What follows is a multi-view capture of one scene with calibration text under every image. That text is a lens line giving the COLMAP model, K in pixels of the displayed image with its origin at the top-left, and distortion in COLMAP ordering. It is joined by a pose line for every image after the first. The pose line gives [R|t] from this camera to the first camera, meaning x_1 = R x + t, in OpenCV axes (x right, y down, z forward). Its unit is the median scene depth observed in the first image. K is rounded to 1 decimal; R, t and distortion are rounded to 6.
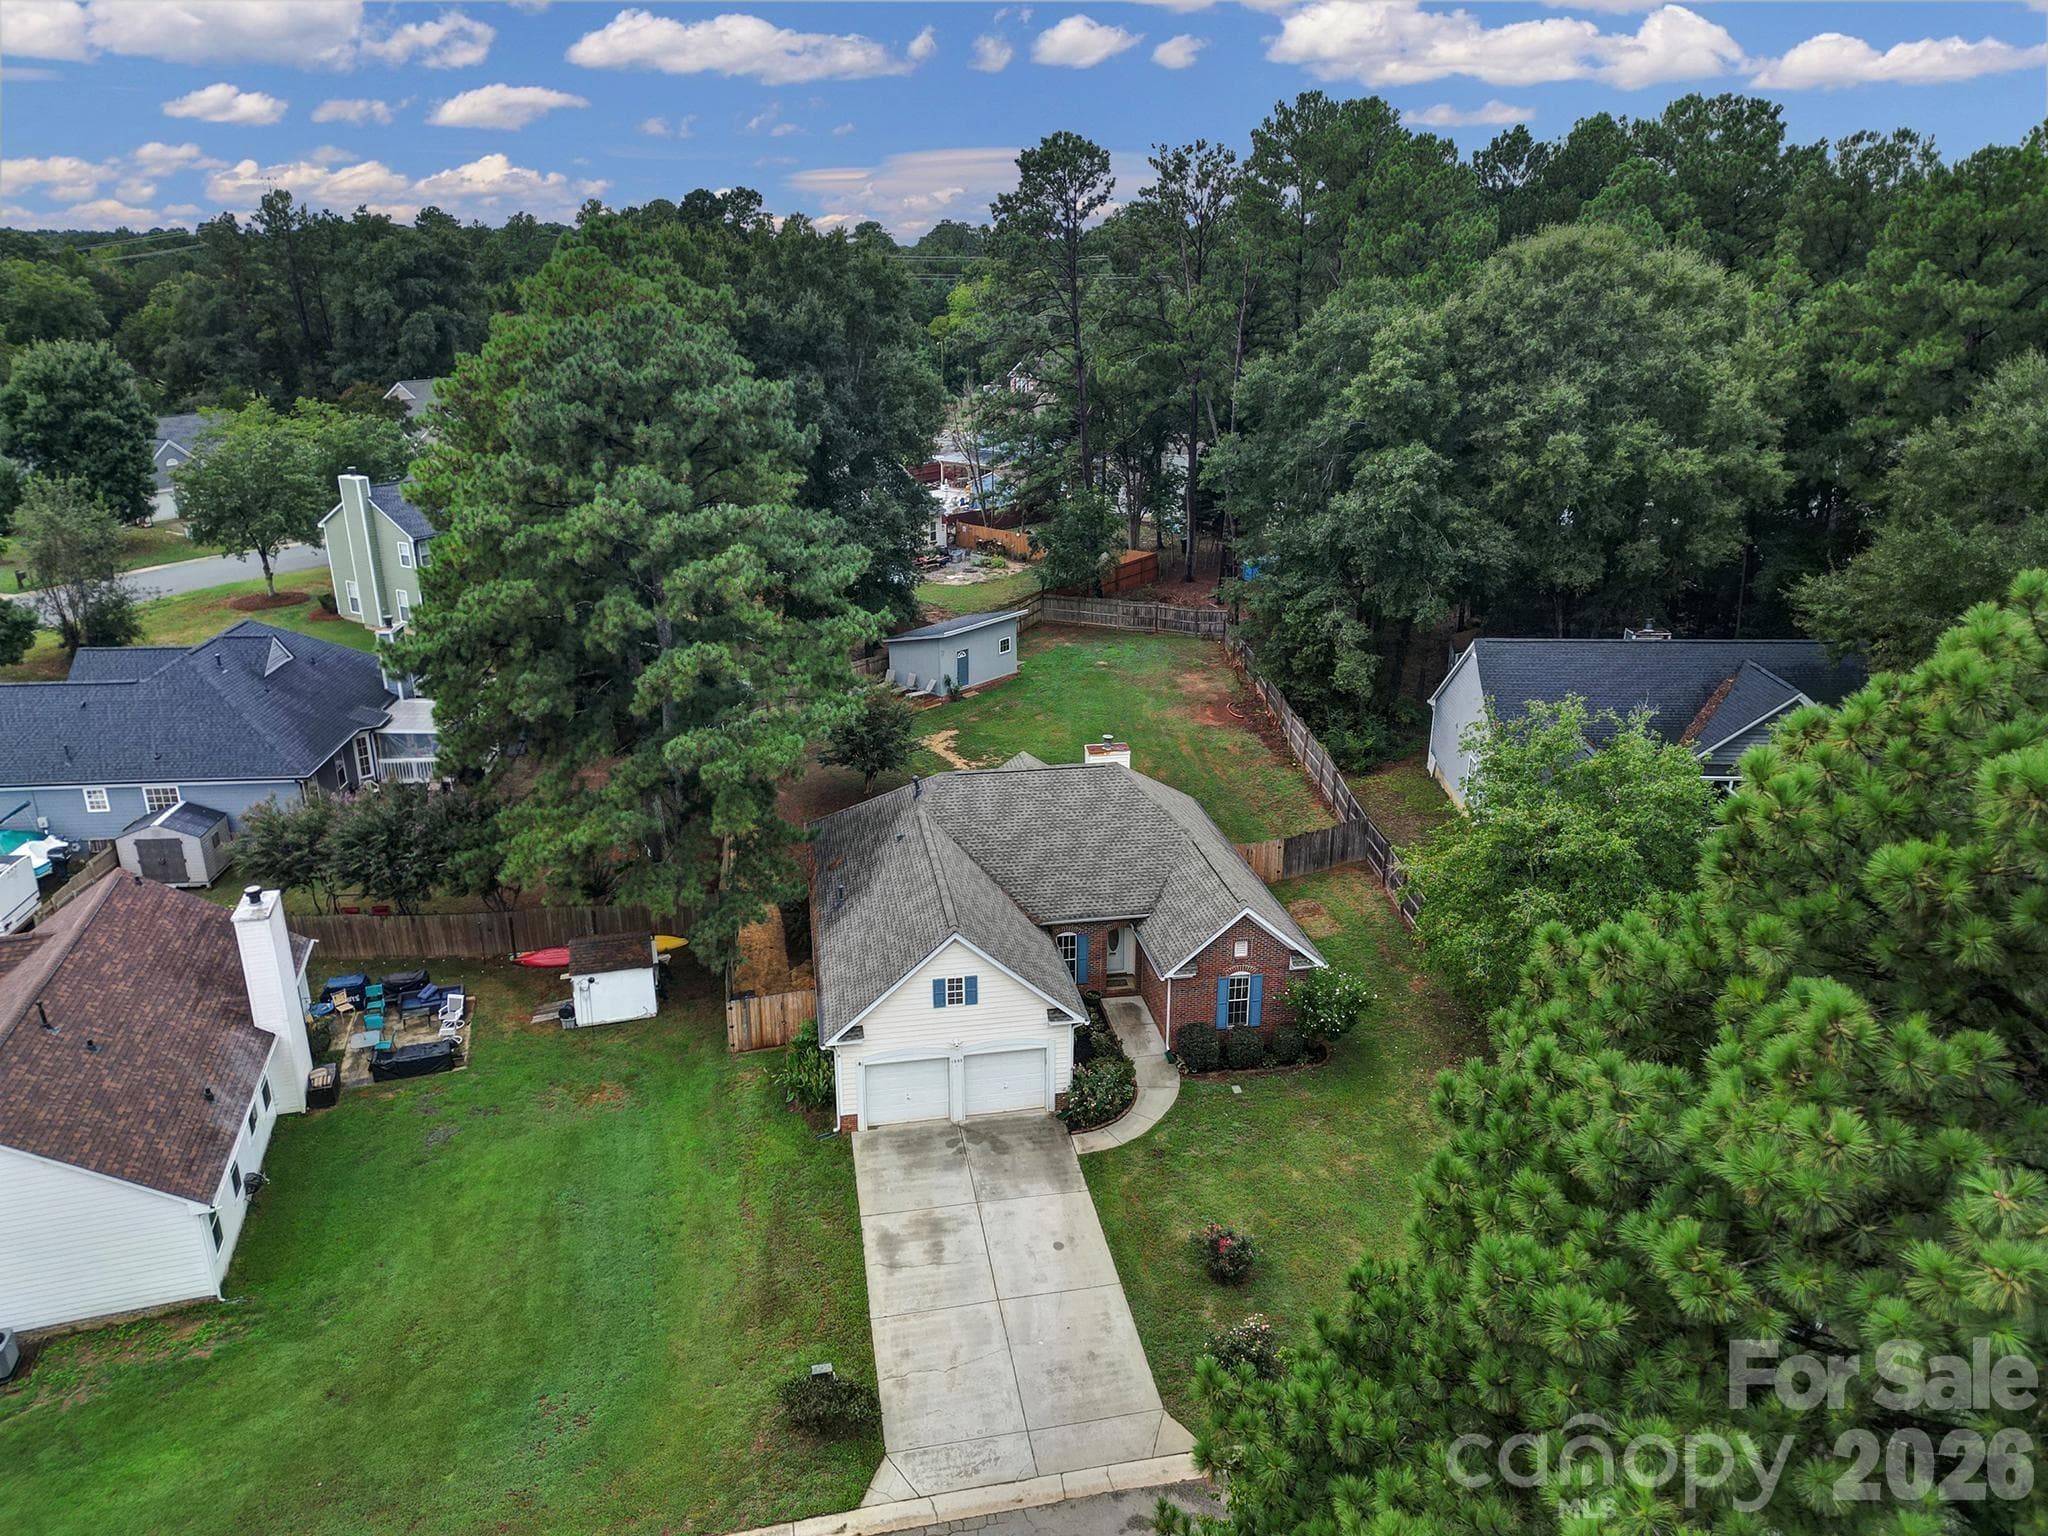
lens RADIAL K [[1423.2, 0, 1024.0], [0, 1423.2, 768.0], [0, 0, 1]] dist [0.092757, -0.090575]
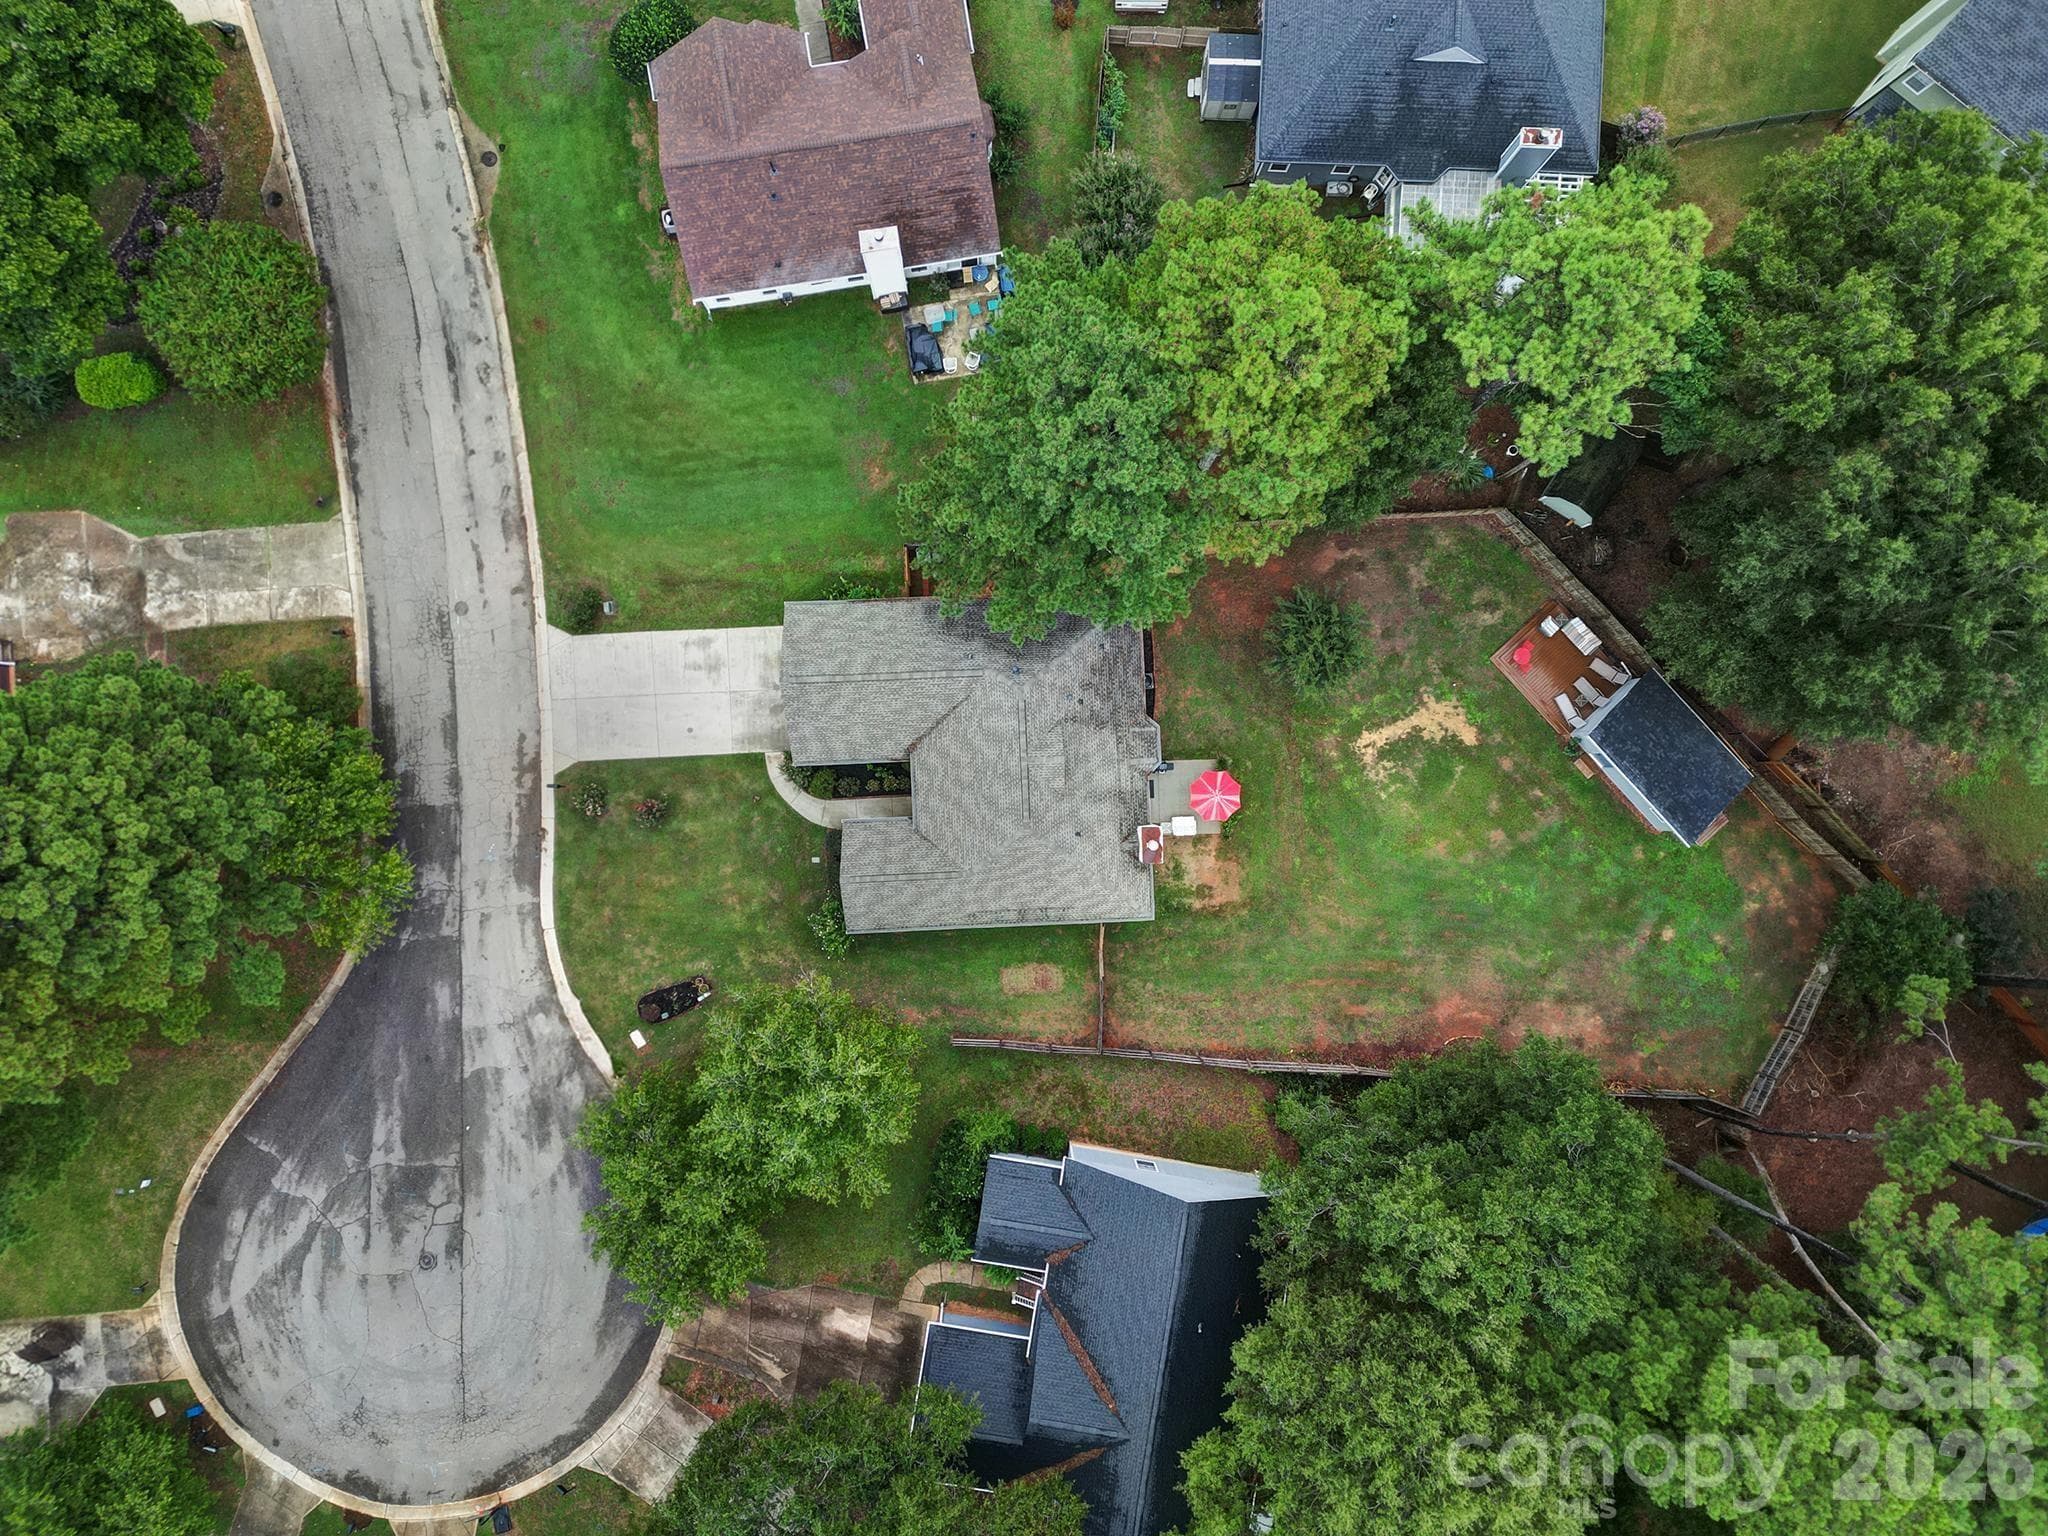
lens RADIAL K [[1423.2, 0, 1024.0], [0, 1423.2, 768.0], [0, 0, 1]] dist [0.092757, -0.090575]
pose [[-0.127734, 0.991783, 0.007095, 0.004004], [-0.346540, -0.051332, 0.936630, -1.434533], [0.929298, 0.117181, 0.350249, 0.665218]]
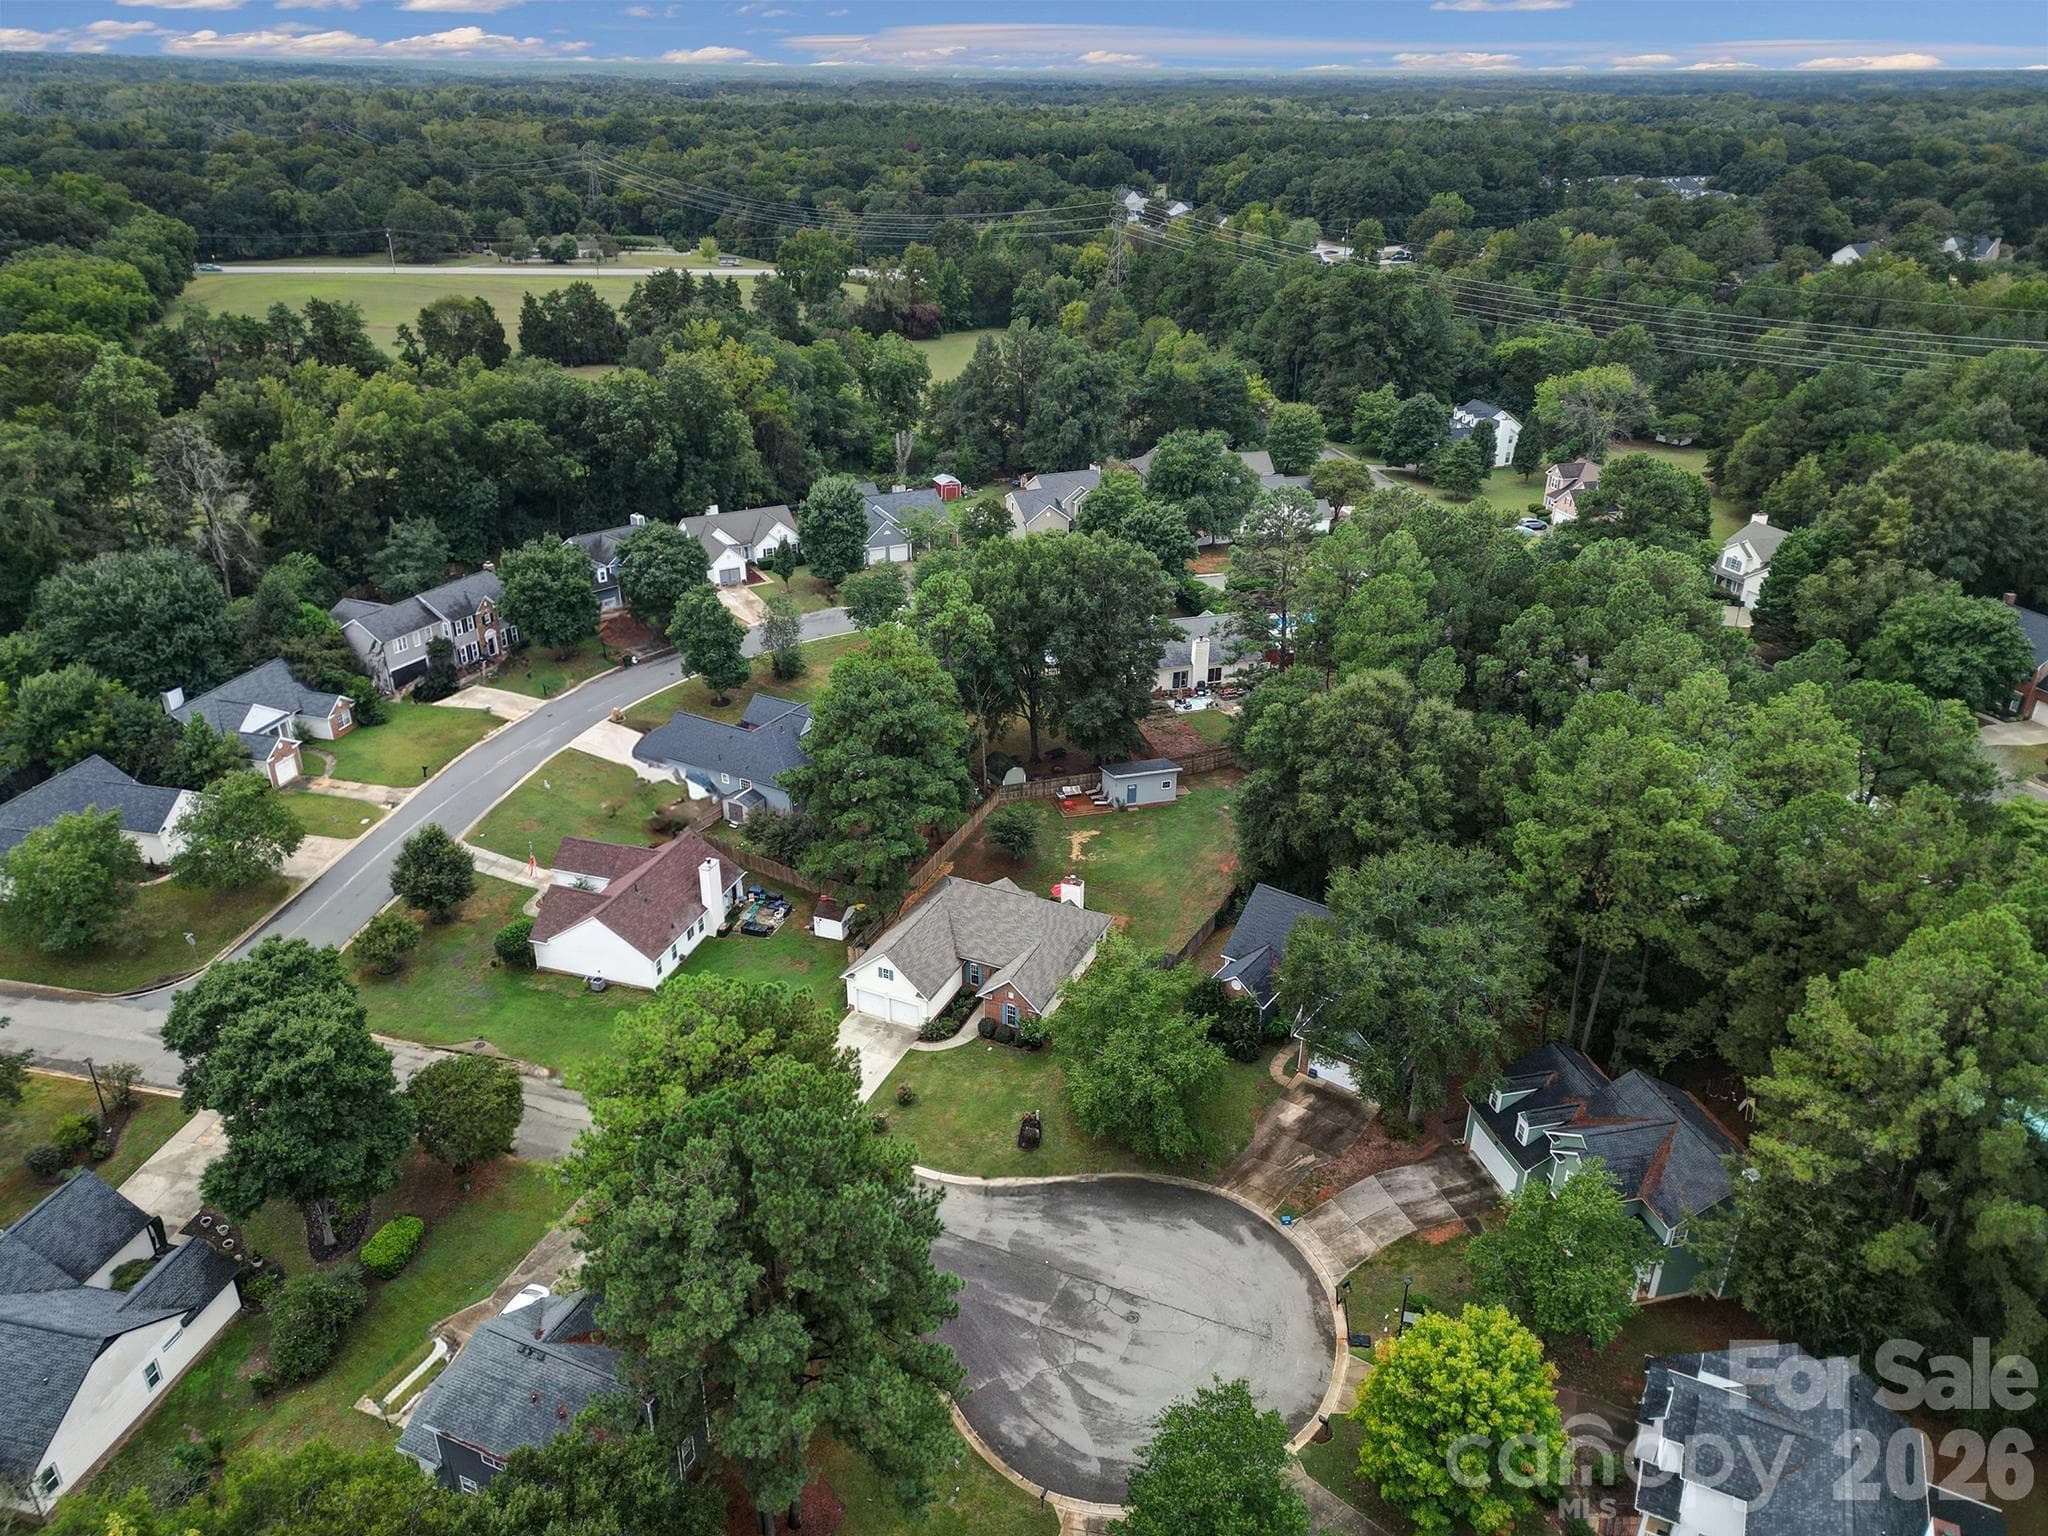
lens RADIAL K [[1423.2, 0, 1024.0], [0, 1423.2, 768.0], [0, 0, 1]] dist [0.092757, -0.090575]
pose [[0.823784, 0.257012, -0.505297, 1.356702], [-0.201969, 0.965897, 0.162021, -0.670289], [0.529706, -0.031416, 0.847599, -1.056842]]
